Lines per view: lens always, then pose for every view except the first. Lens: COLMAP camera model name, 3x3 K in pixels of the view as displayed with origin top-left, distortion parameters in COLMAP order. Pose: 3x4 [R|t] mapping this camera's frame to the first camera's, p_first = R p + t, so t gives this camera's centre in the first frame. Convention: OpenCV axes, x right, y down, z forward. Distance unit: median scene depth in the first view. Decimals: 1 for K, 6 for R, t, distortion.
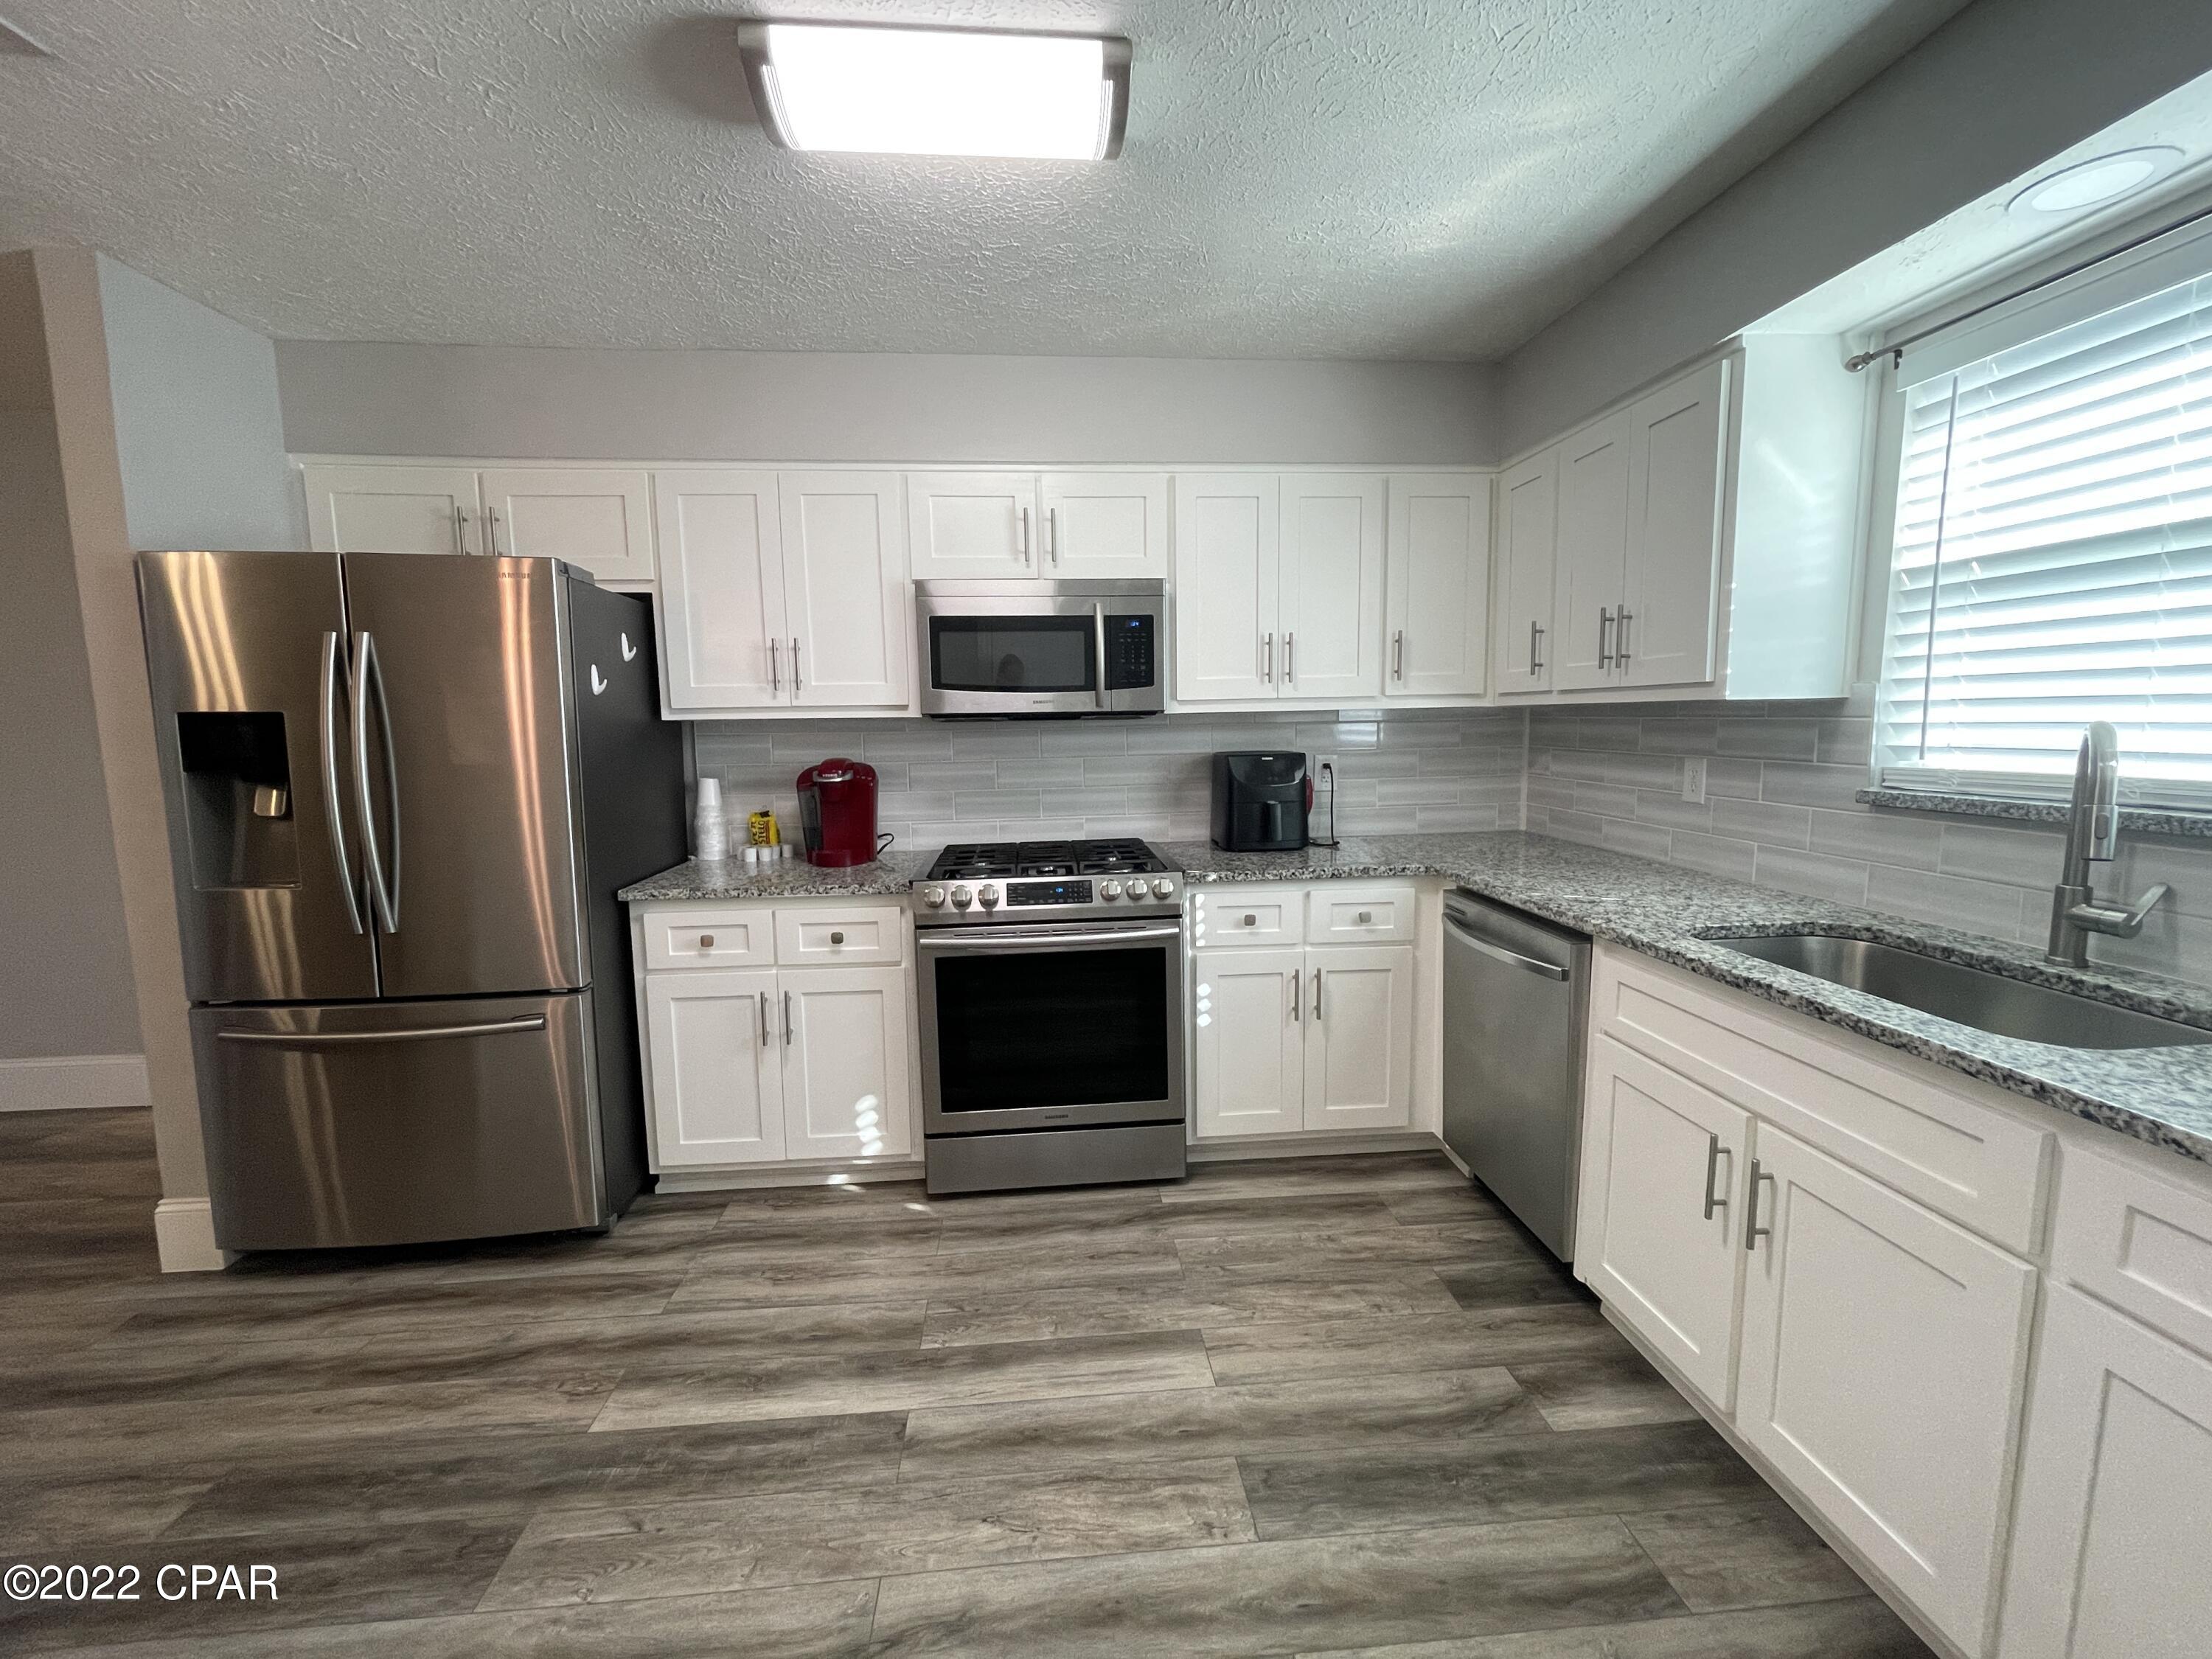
lens RADIAL K [[897.1, 0, 1101.7], [0, 897.1, 825.8], [0, 0, 1]] dist [-0.000345, -0.000443]
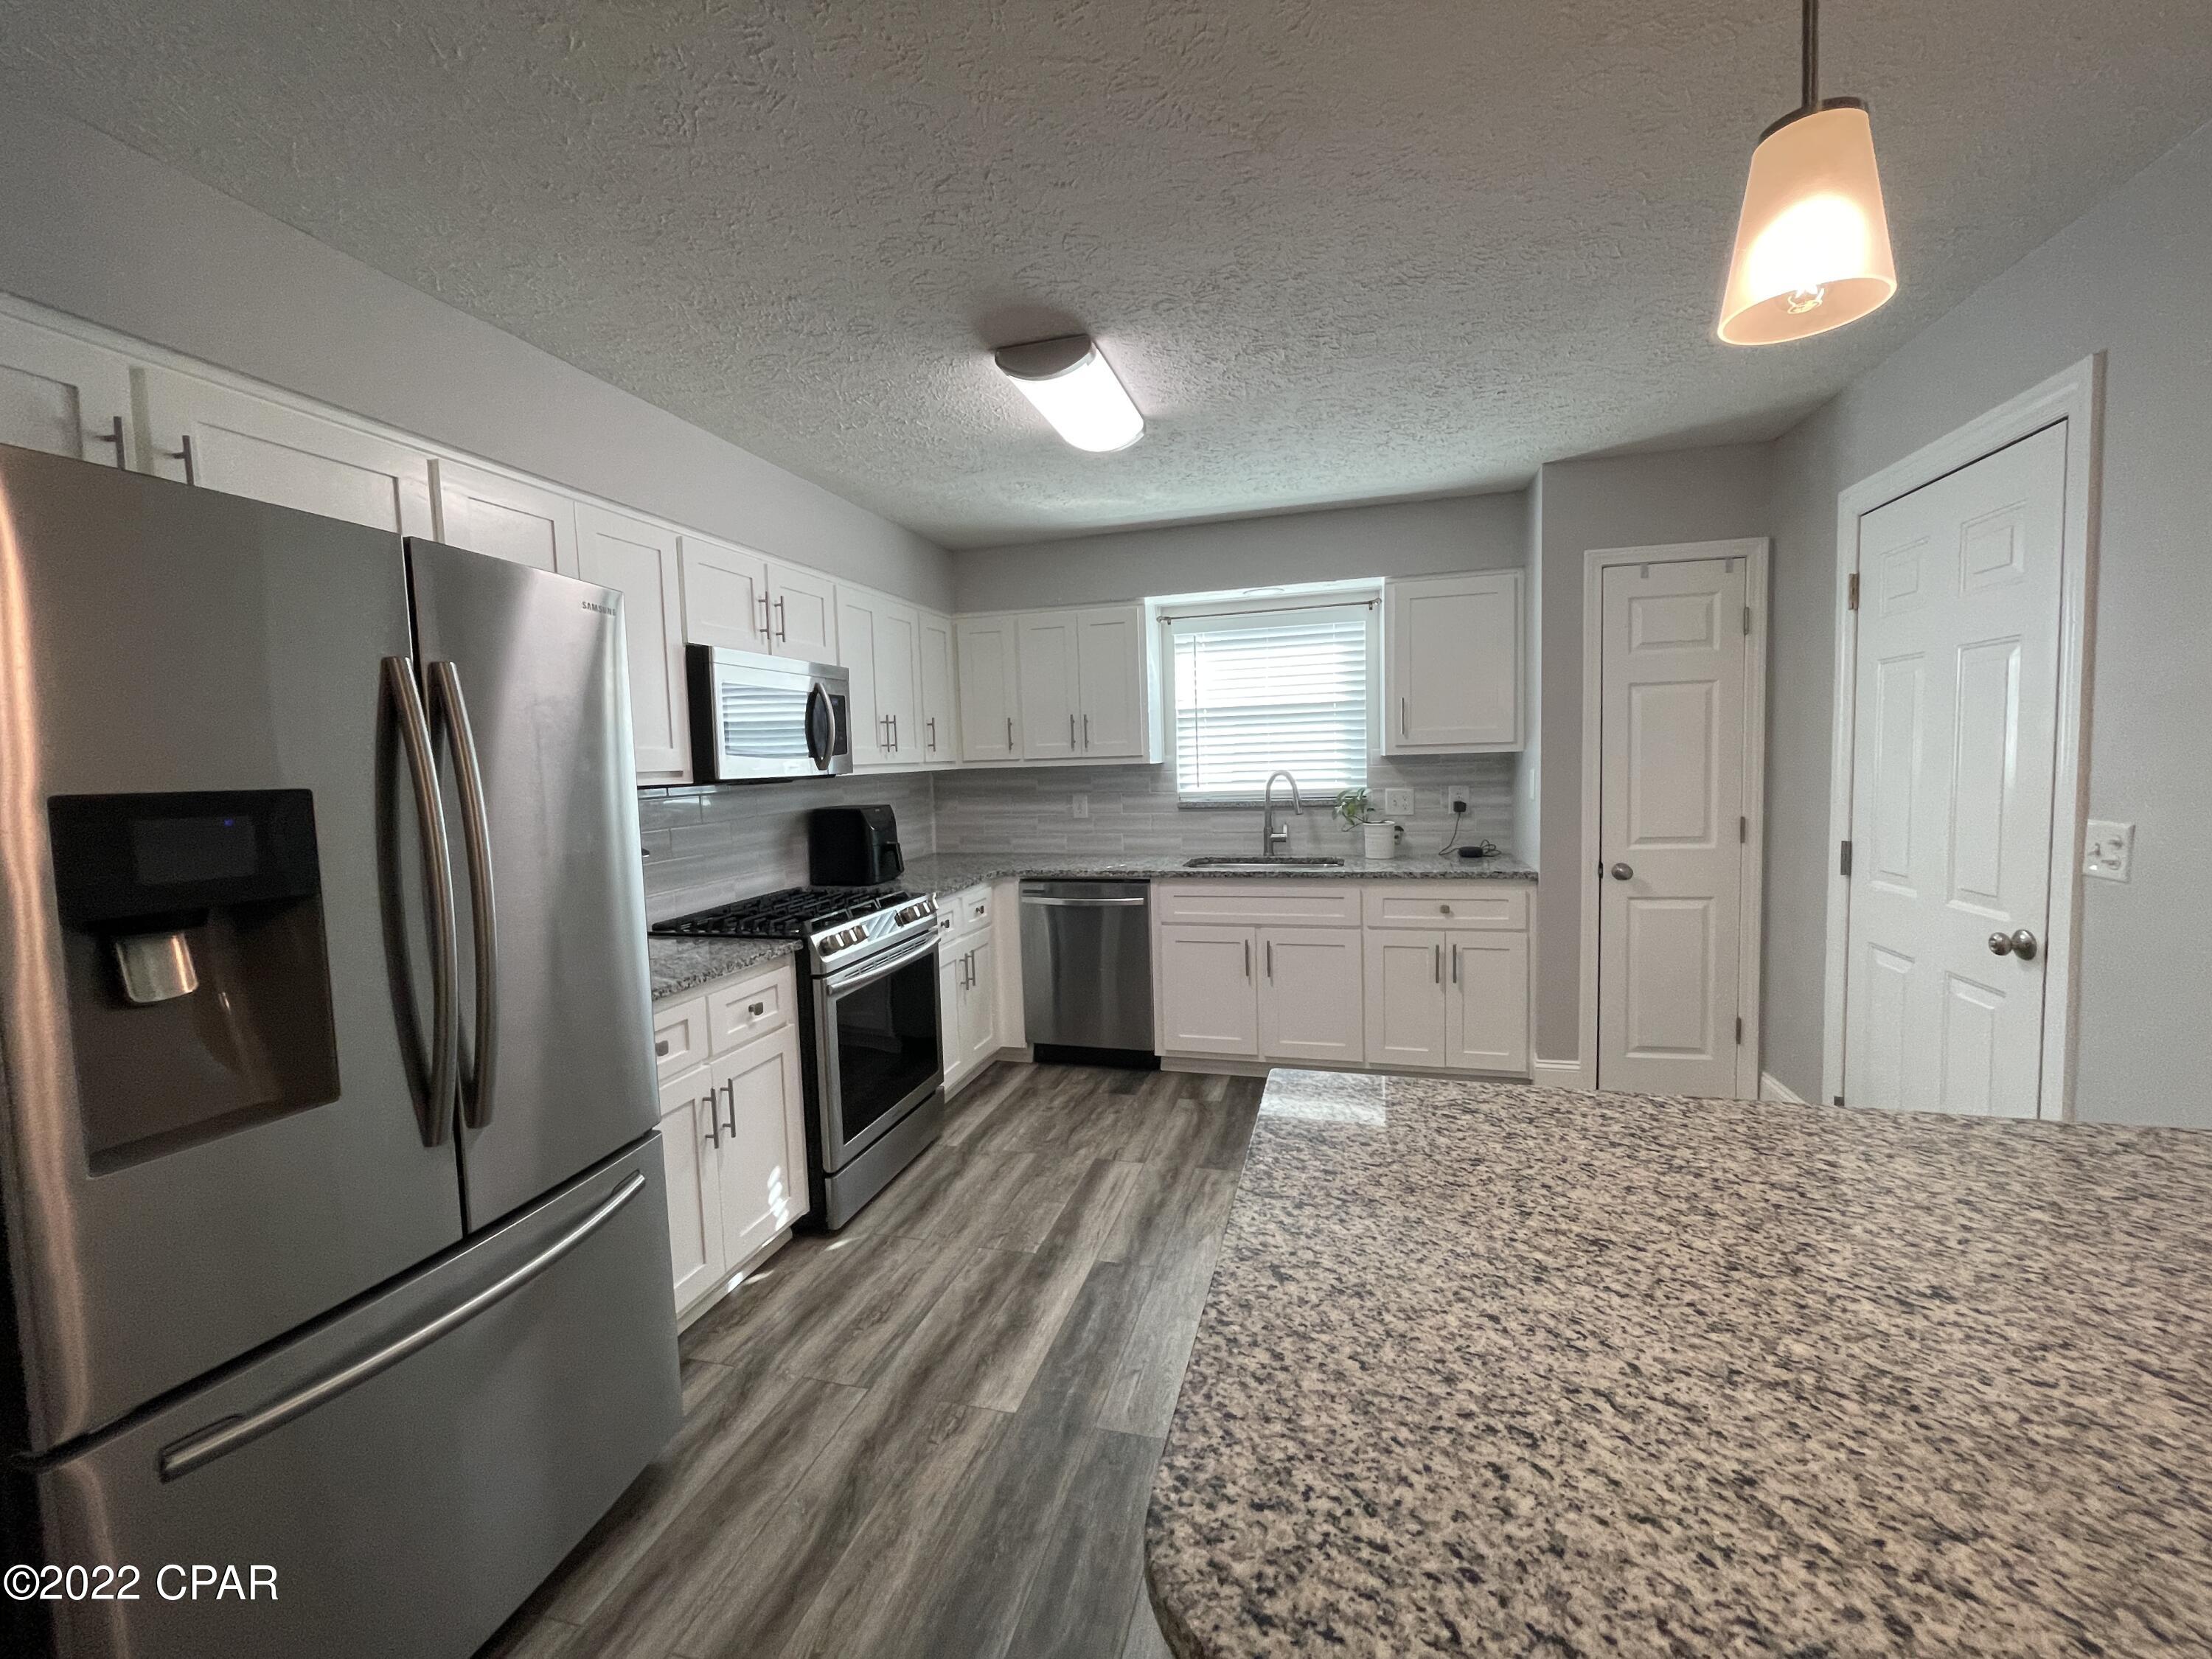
lens RADIAL K [[897.1, 0, 1101.7], [0, 897.1, 825.8], [0, 0, 1]] dist [-0.000345, -0.000443]
pose [[0.348969, -0.066076, 0.934802, -1.218039], [0.135223, 0.990622, 0.019542, -0.045690], [-0.927327, 0.119588, 0.354631, 0.329400]]
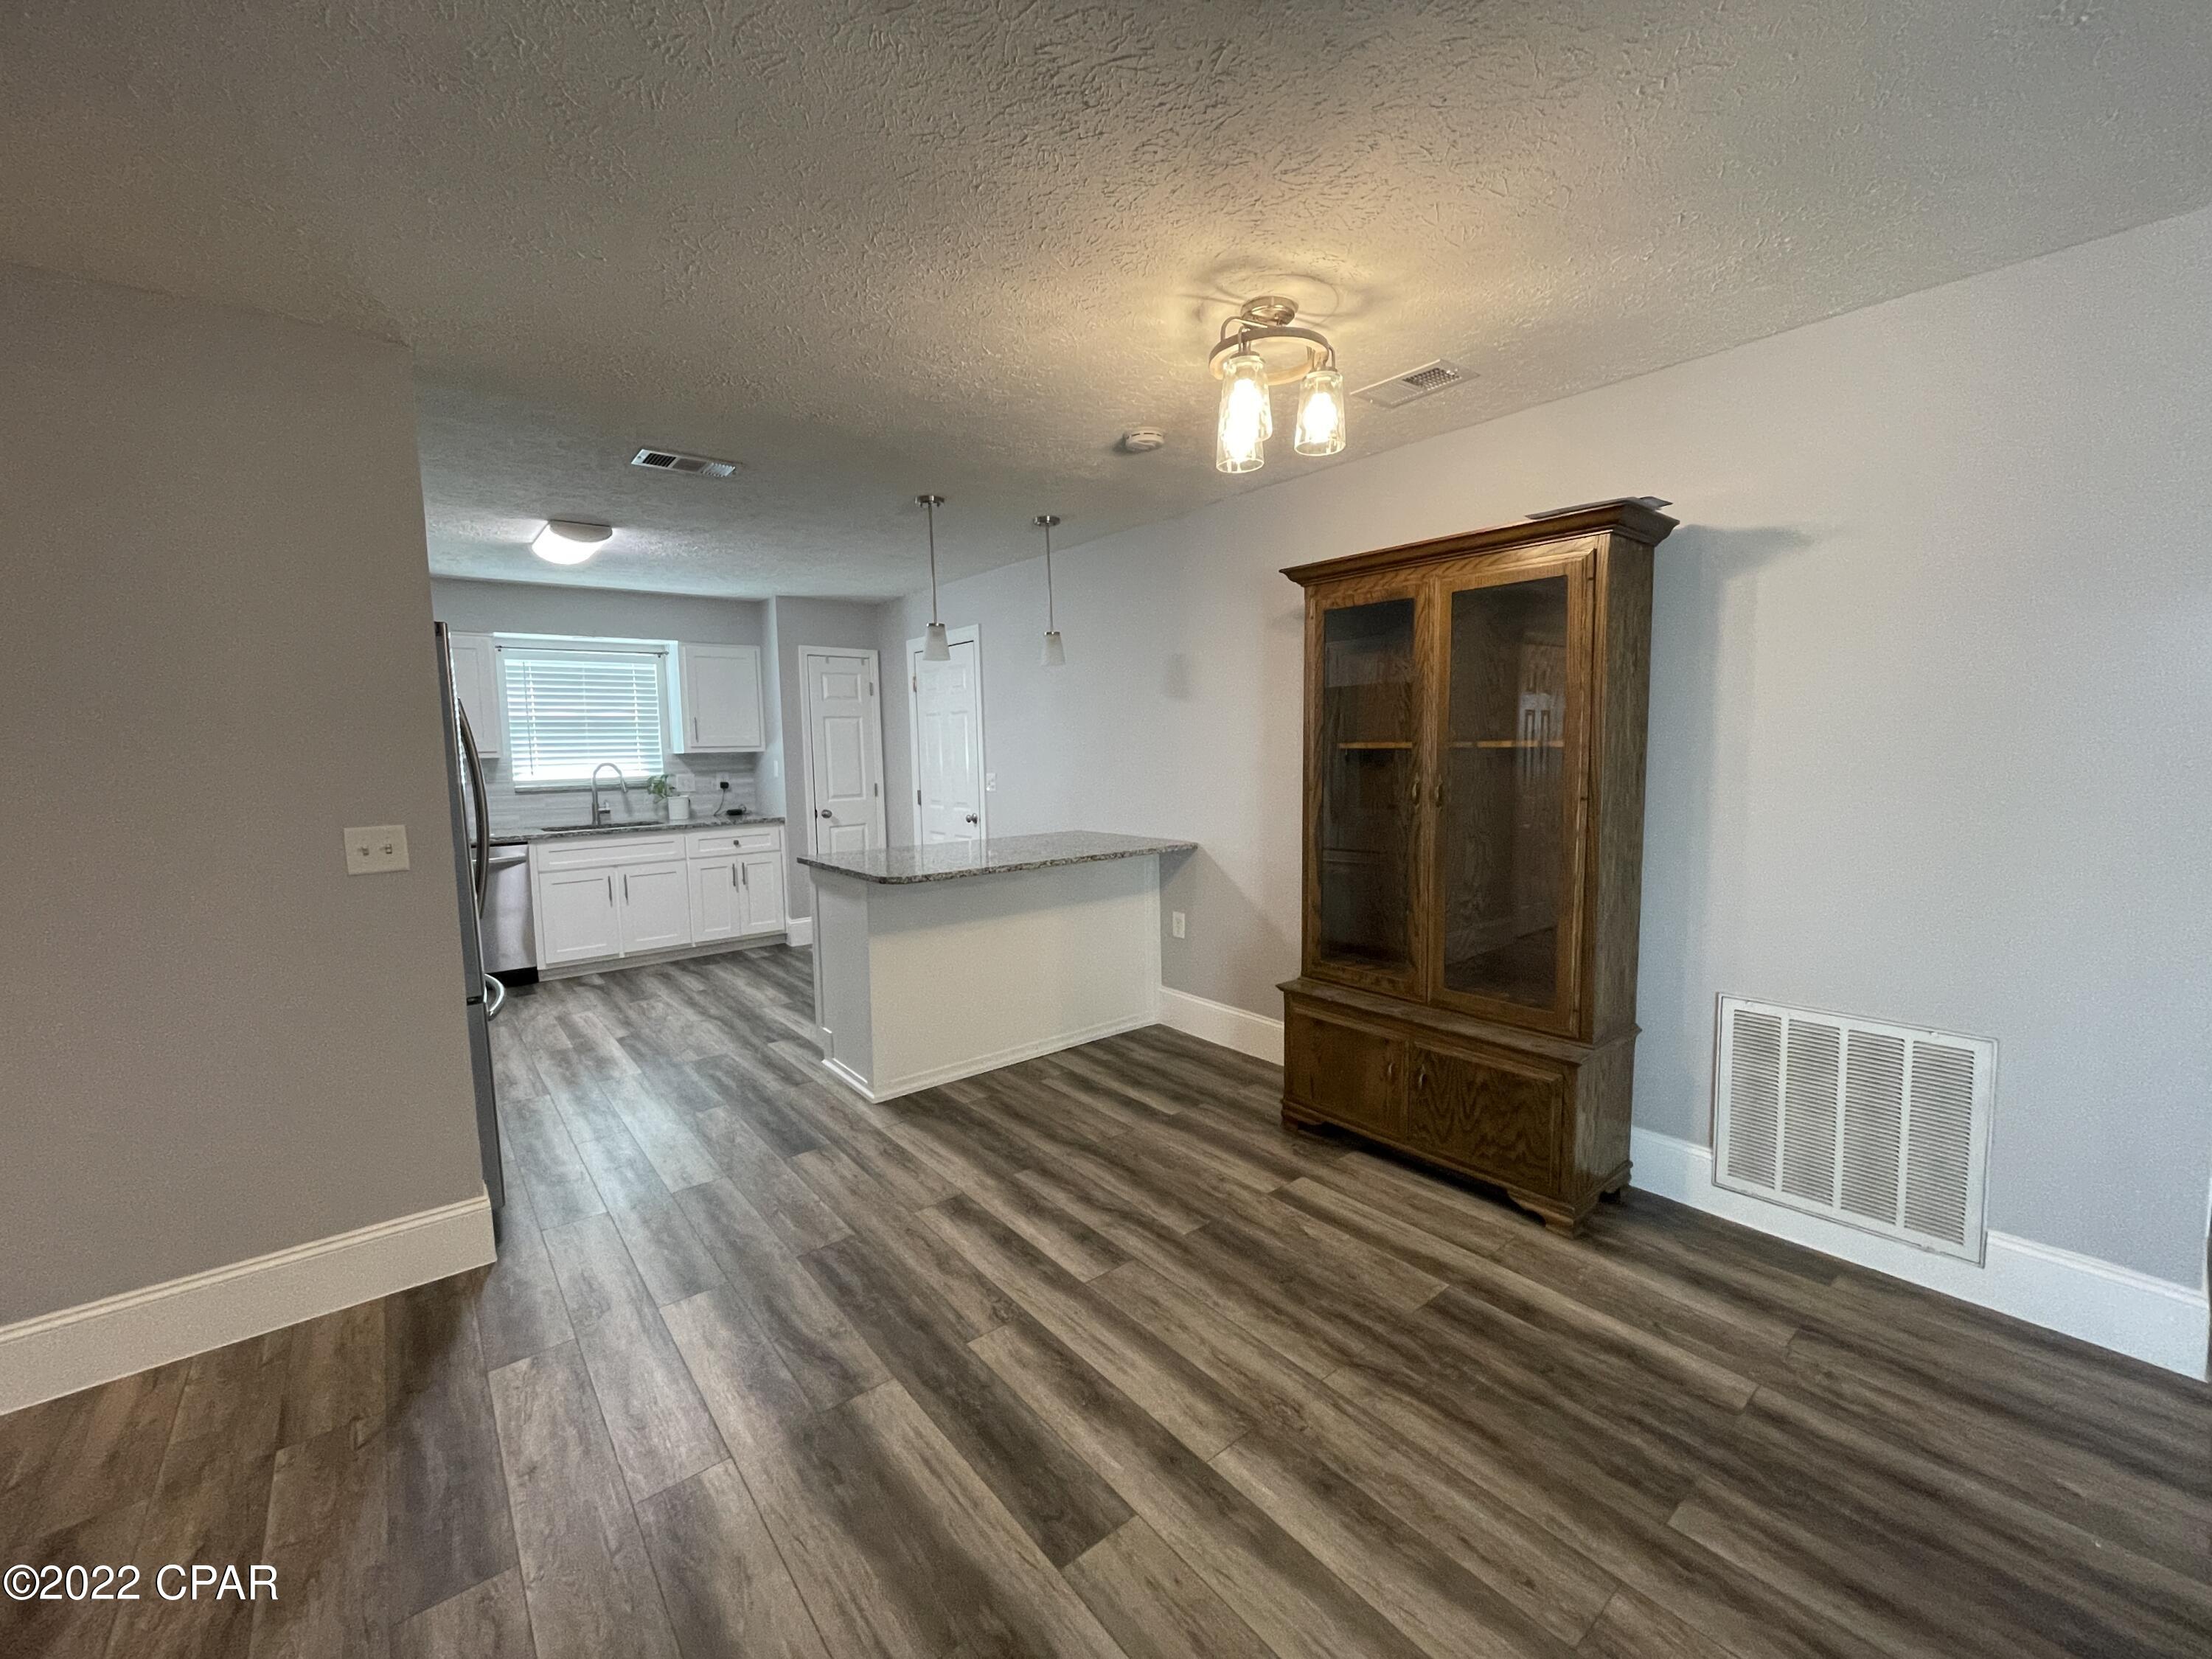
lens RADIAL K [[897.1, 0, 1101.7], [0, 897.1, 825.8], [0, 0, 1]] dist [-0.000345, -0.000443]
pose [[-0.559643, -0.052171, 0.827090, -2.436558], [0.123941, 0.981523, 0.145777, -0.097269], [-0.819413, 0.184093, -0.542837, 0.925034]]
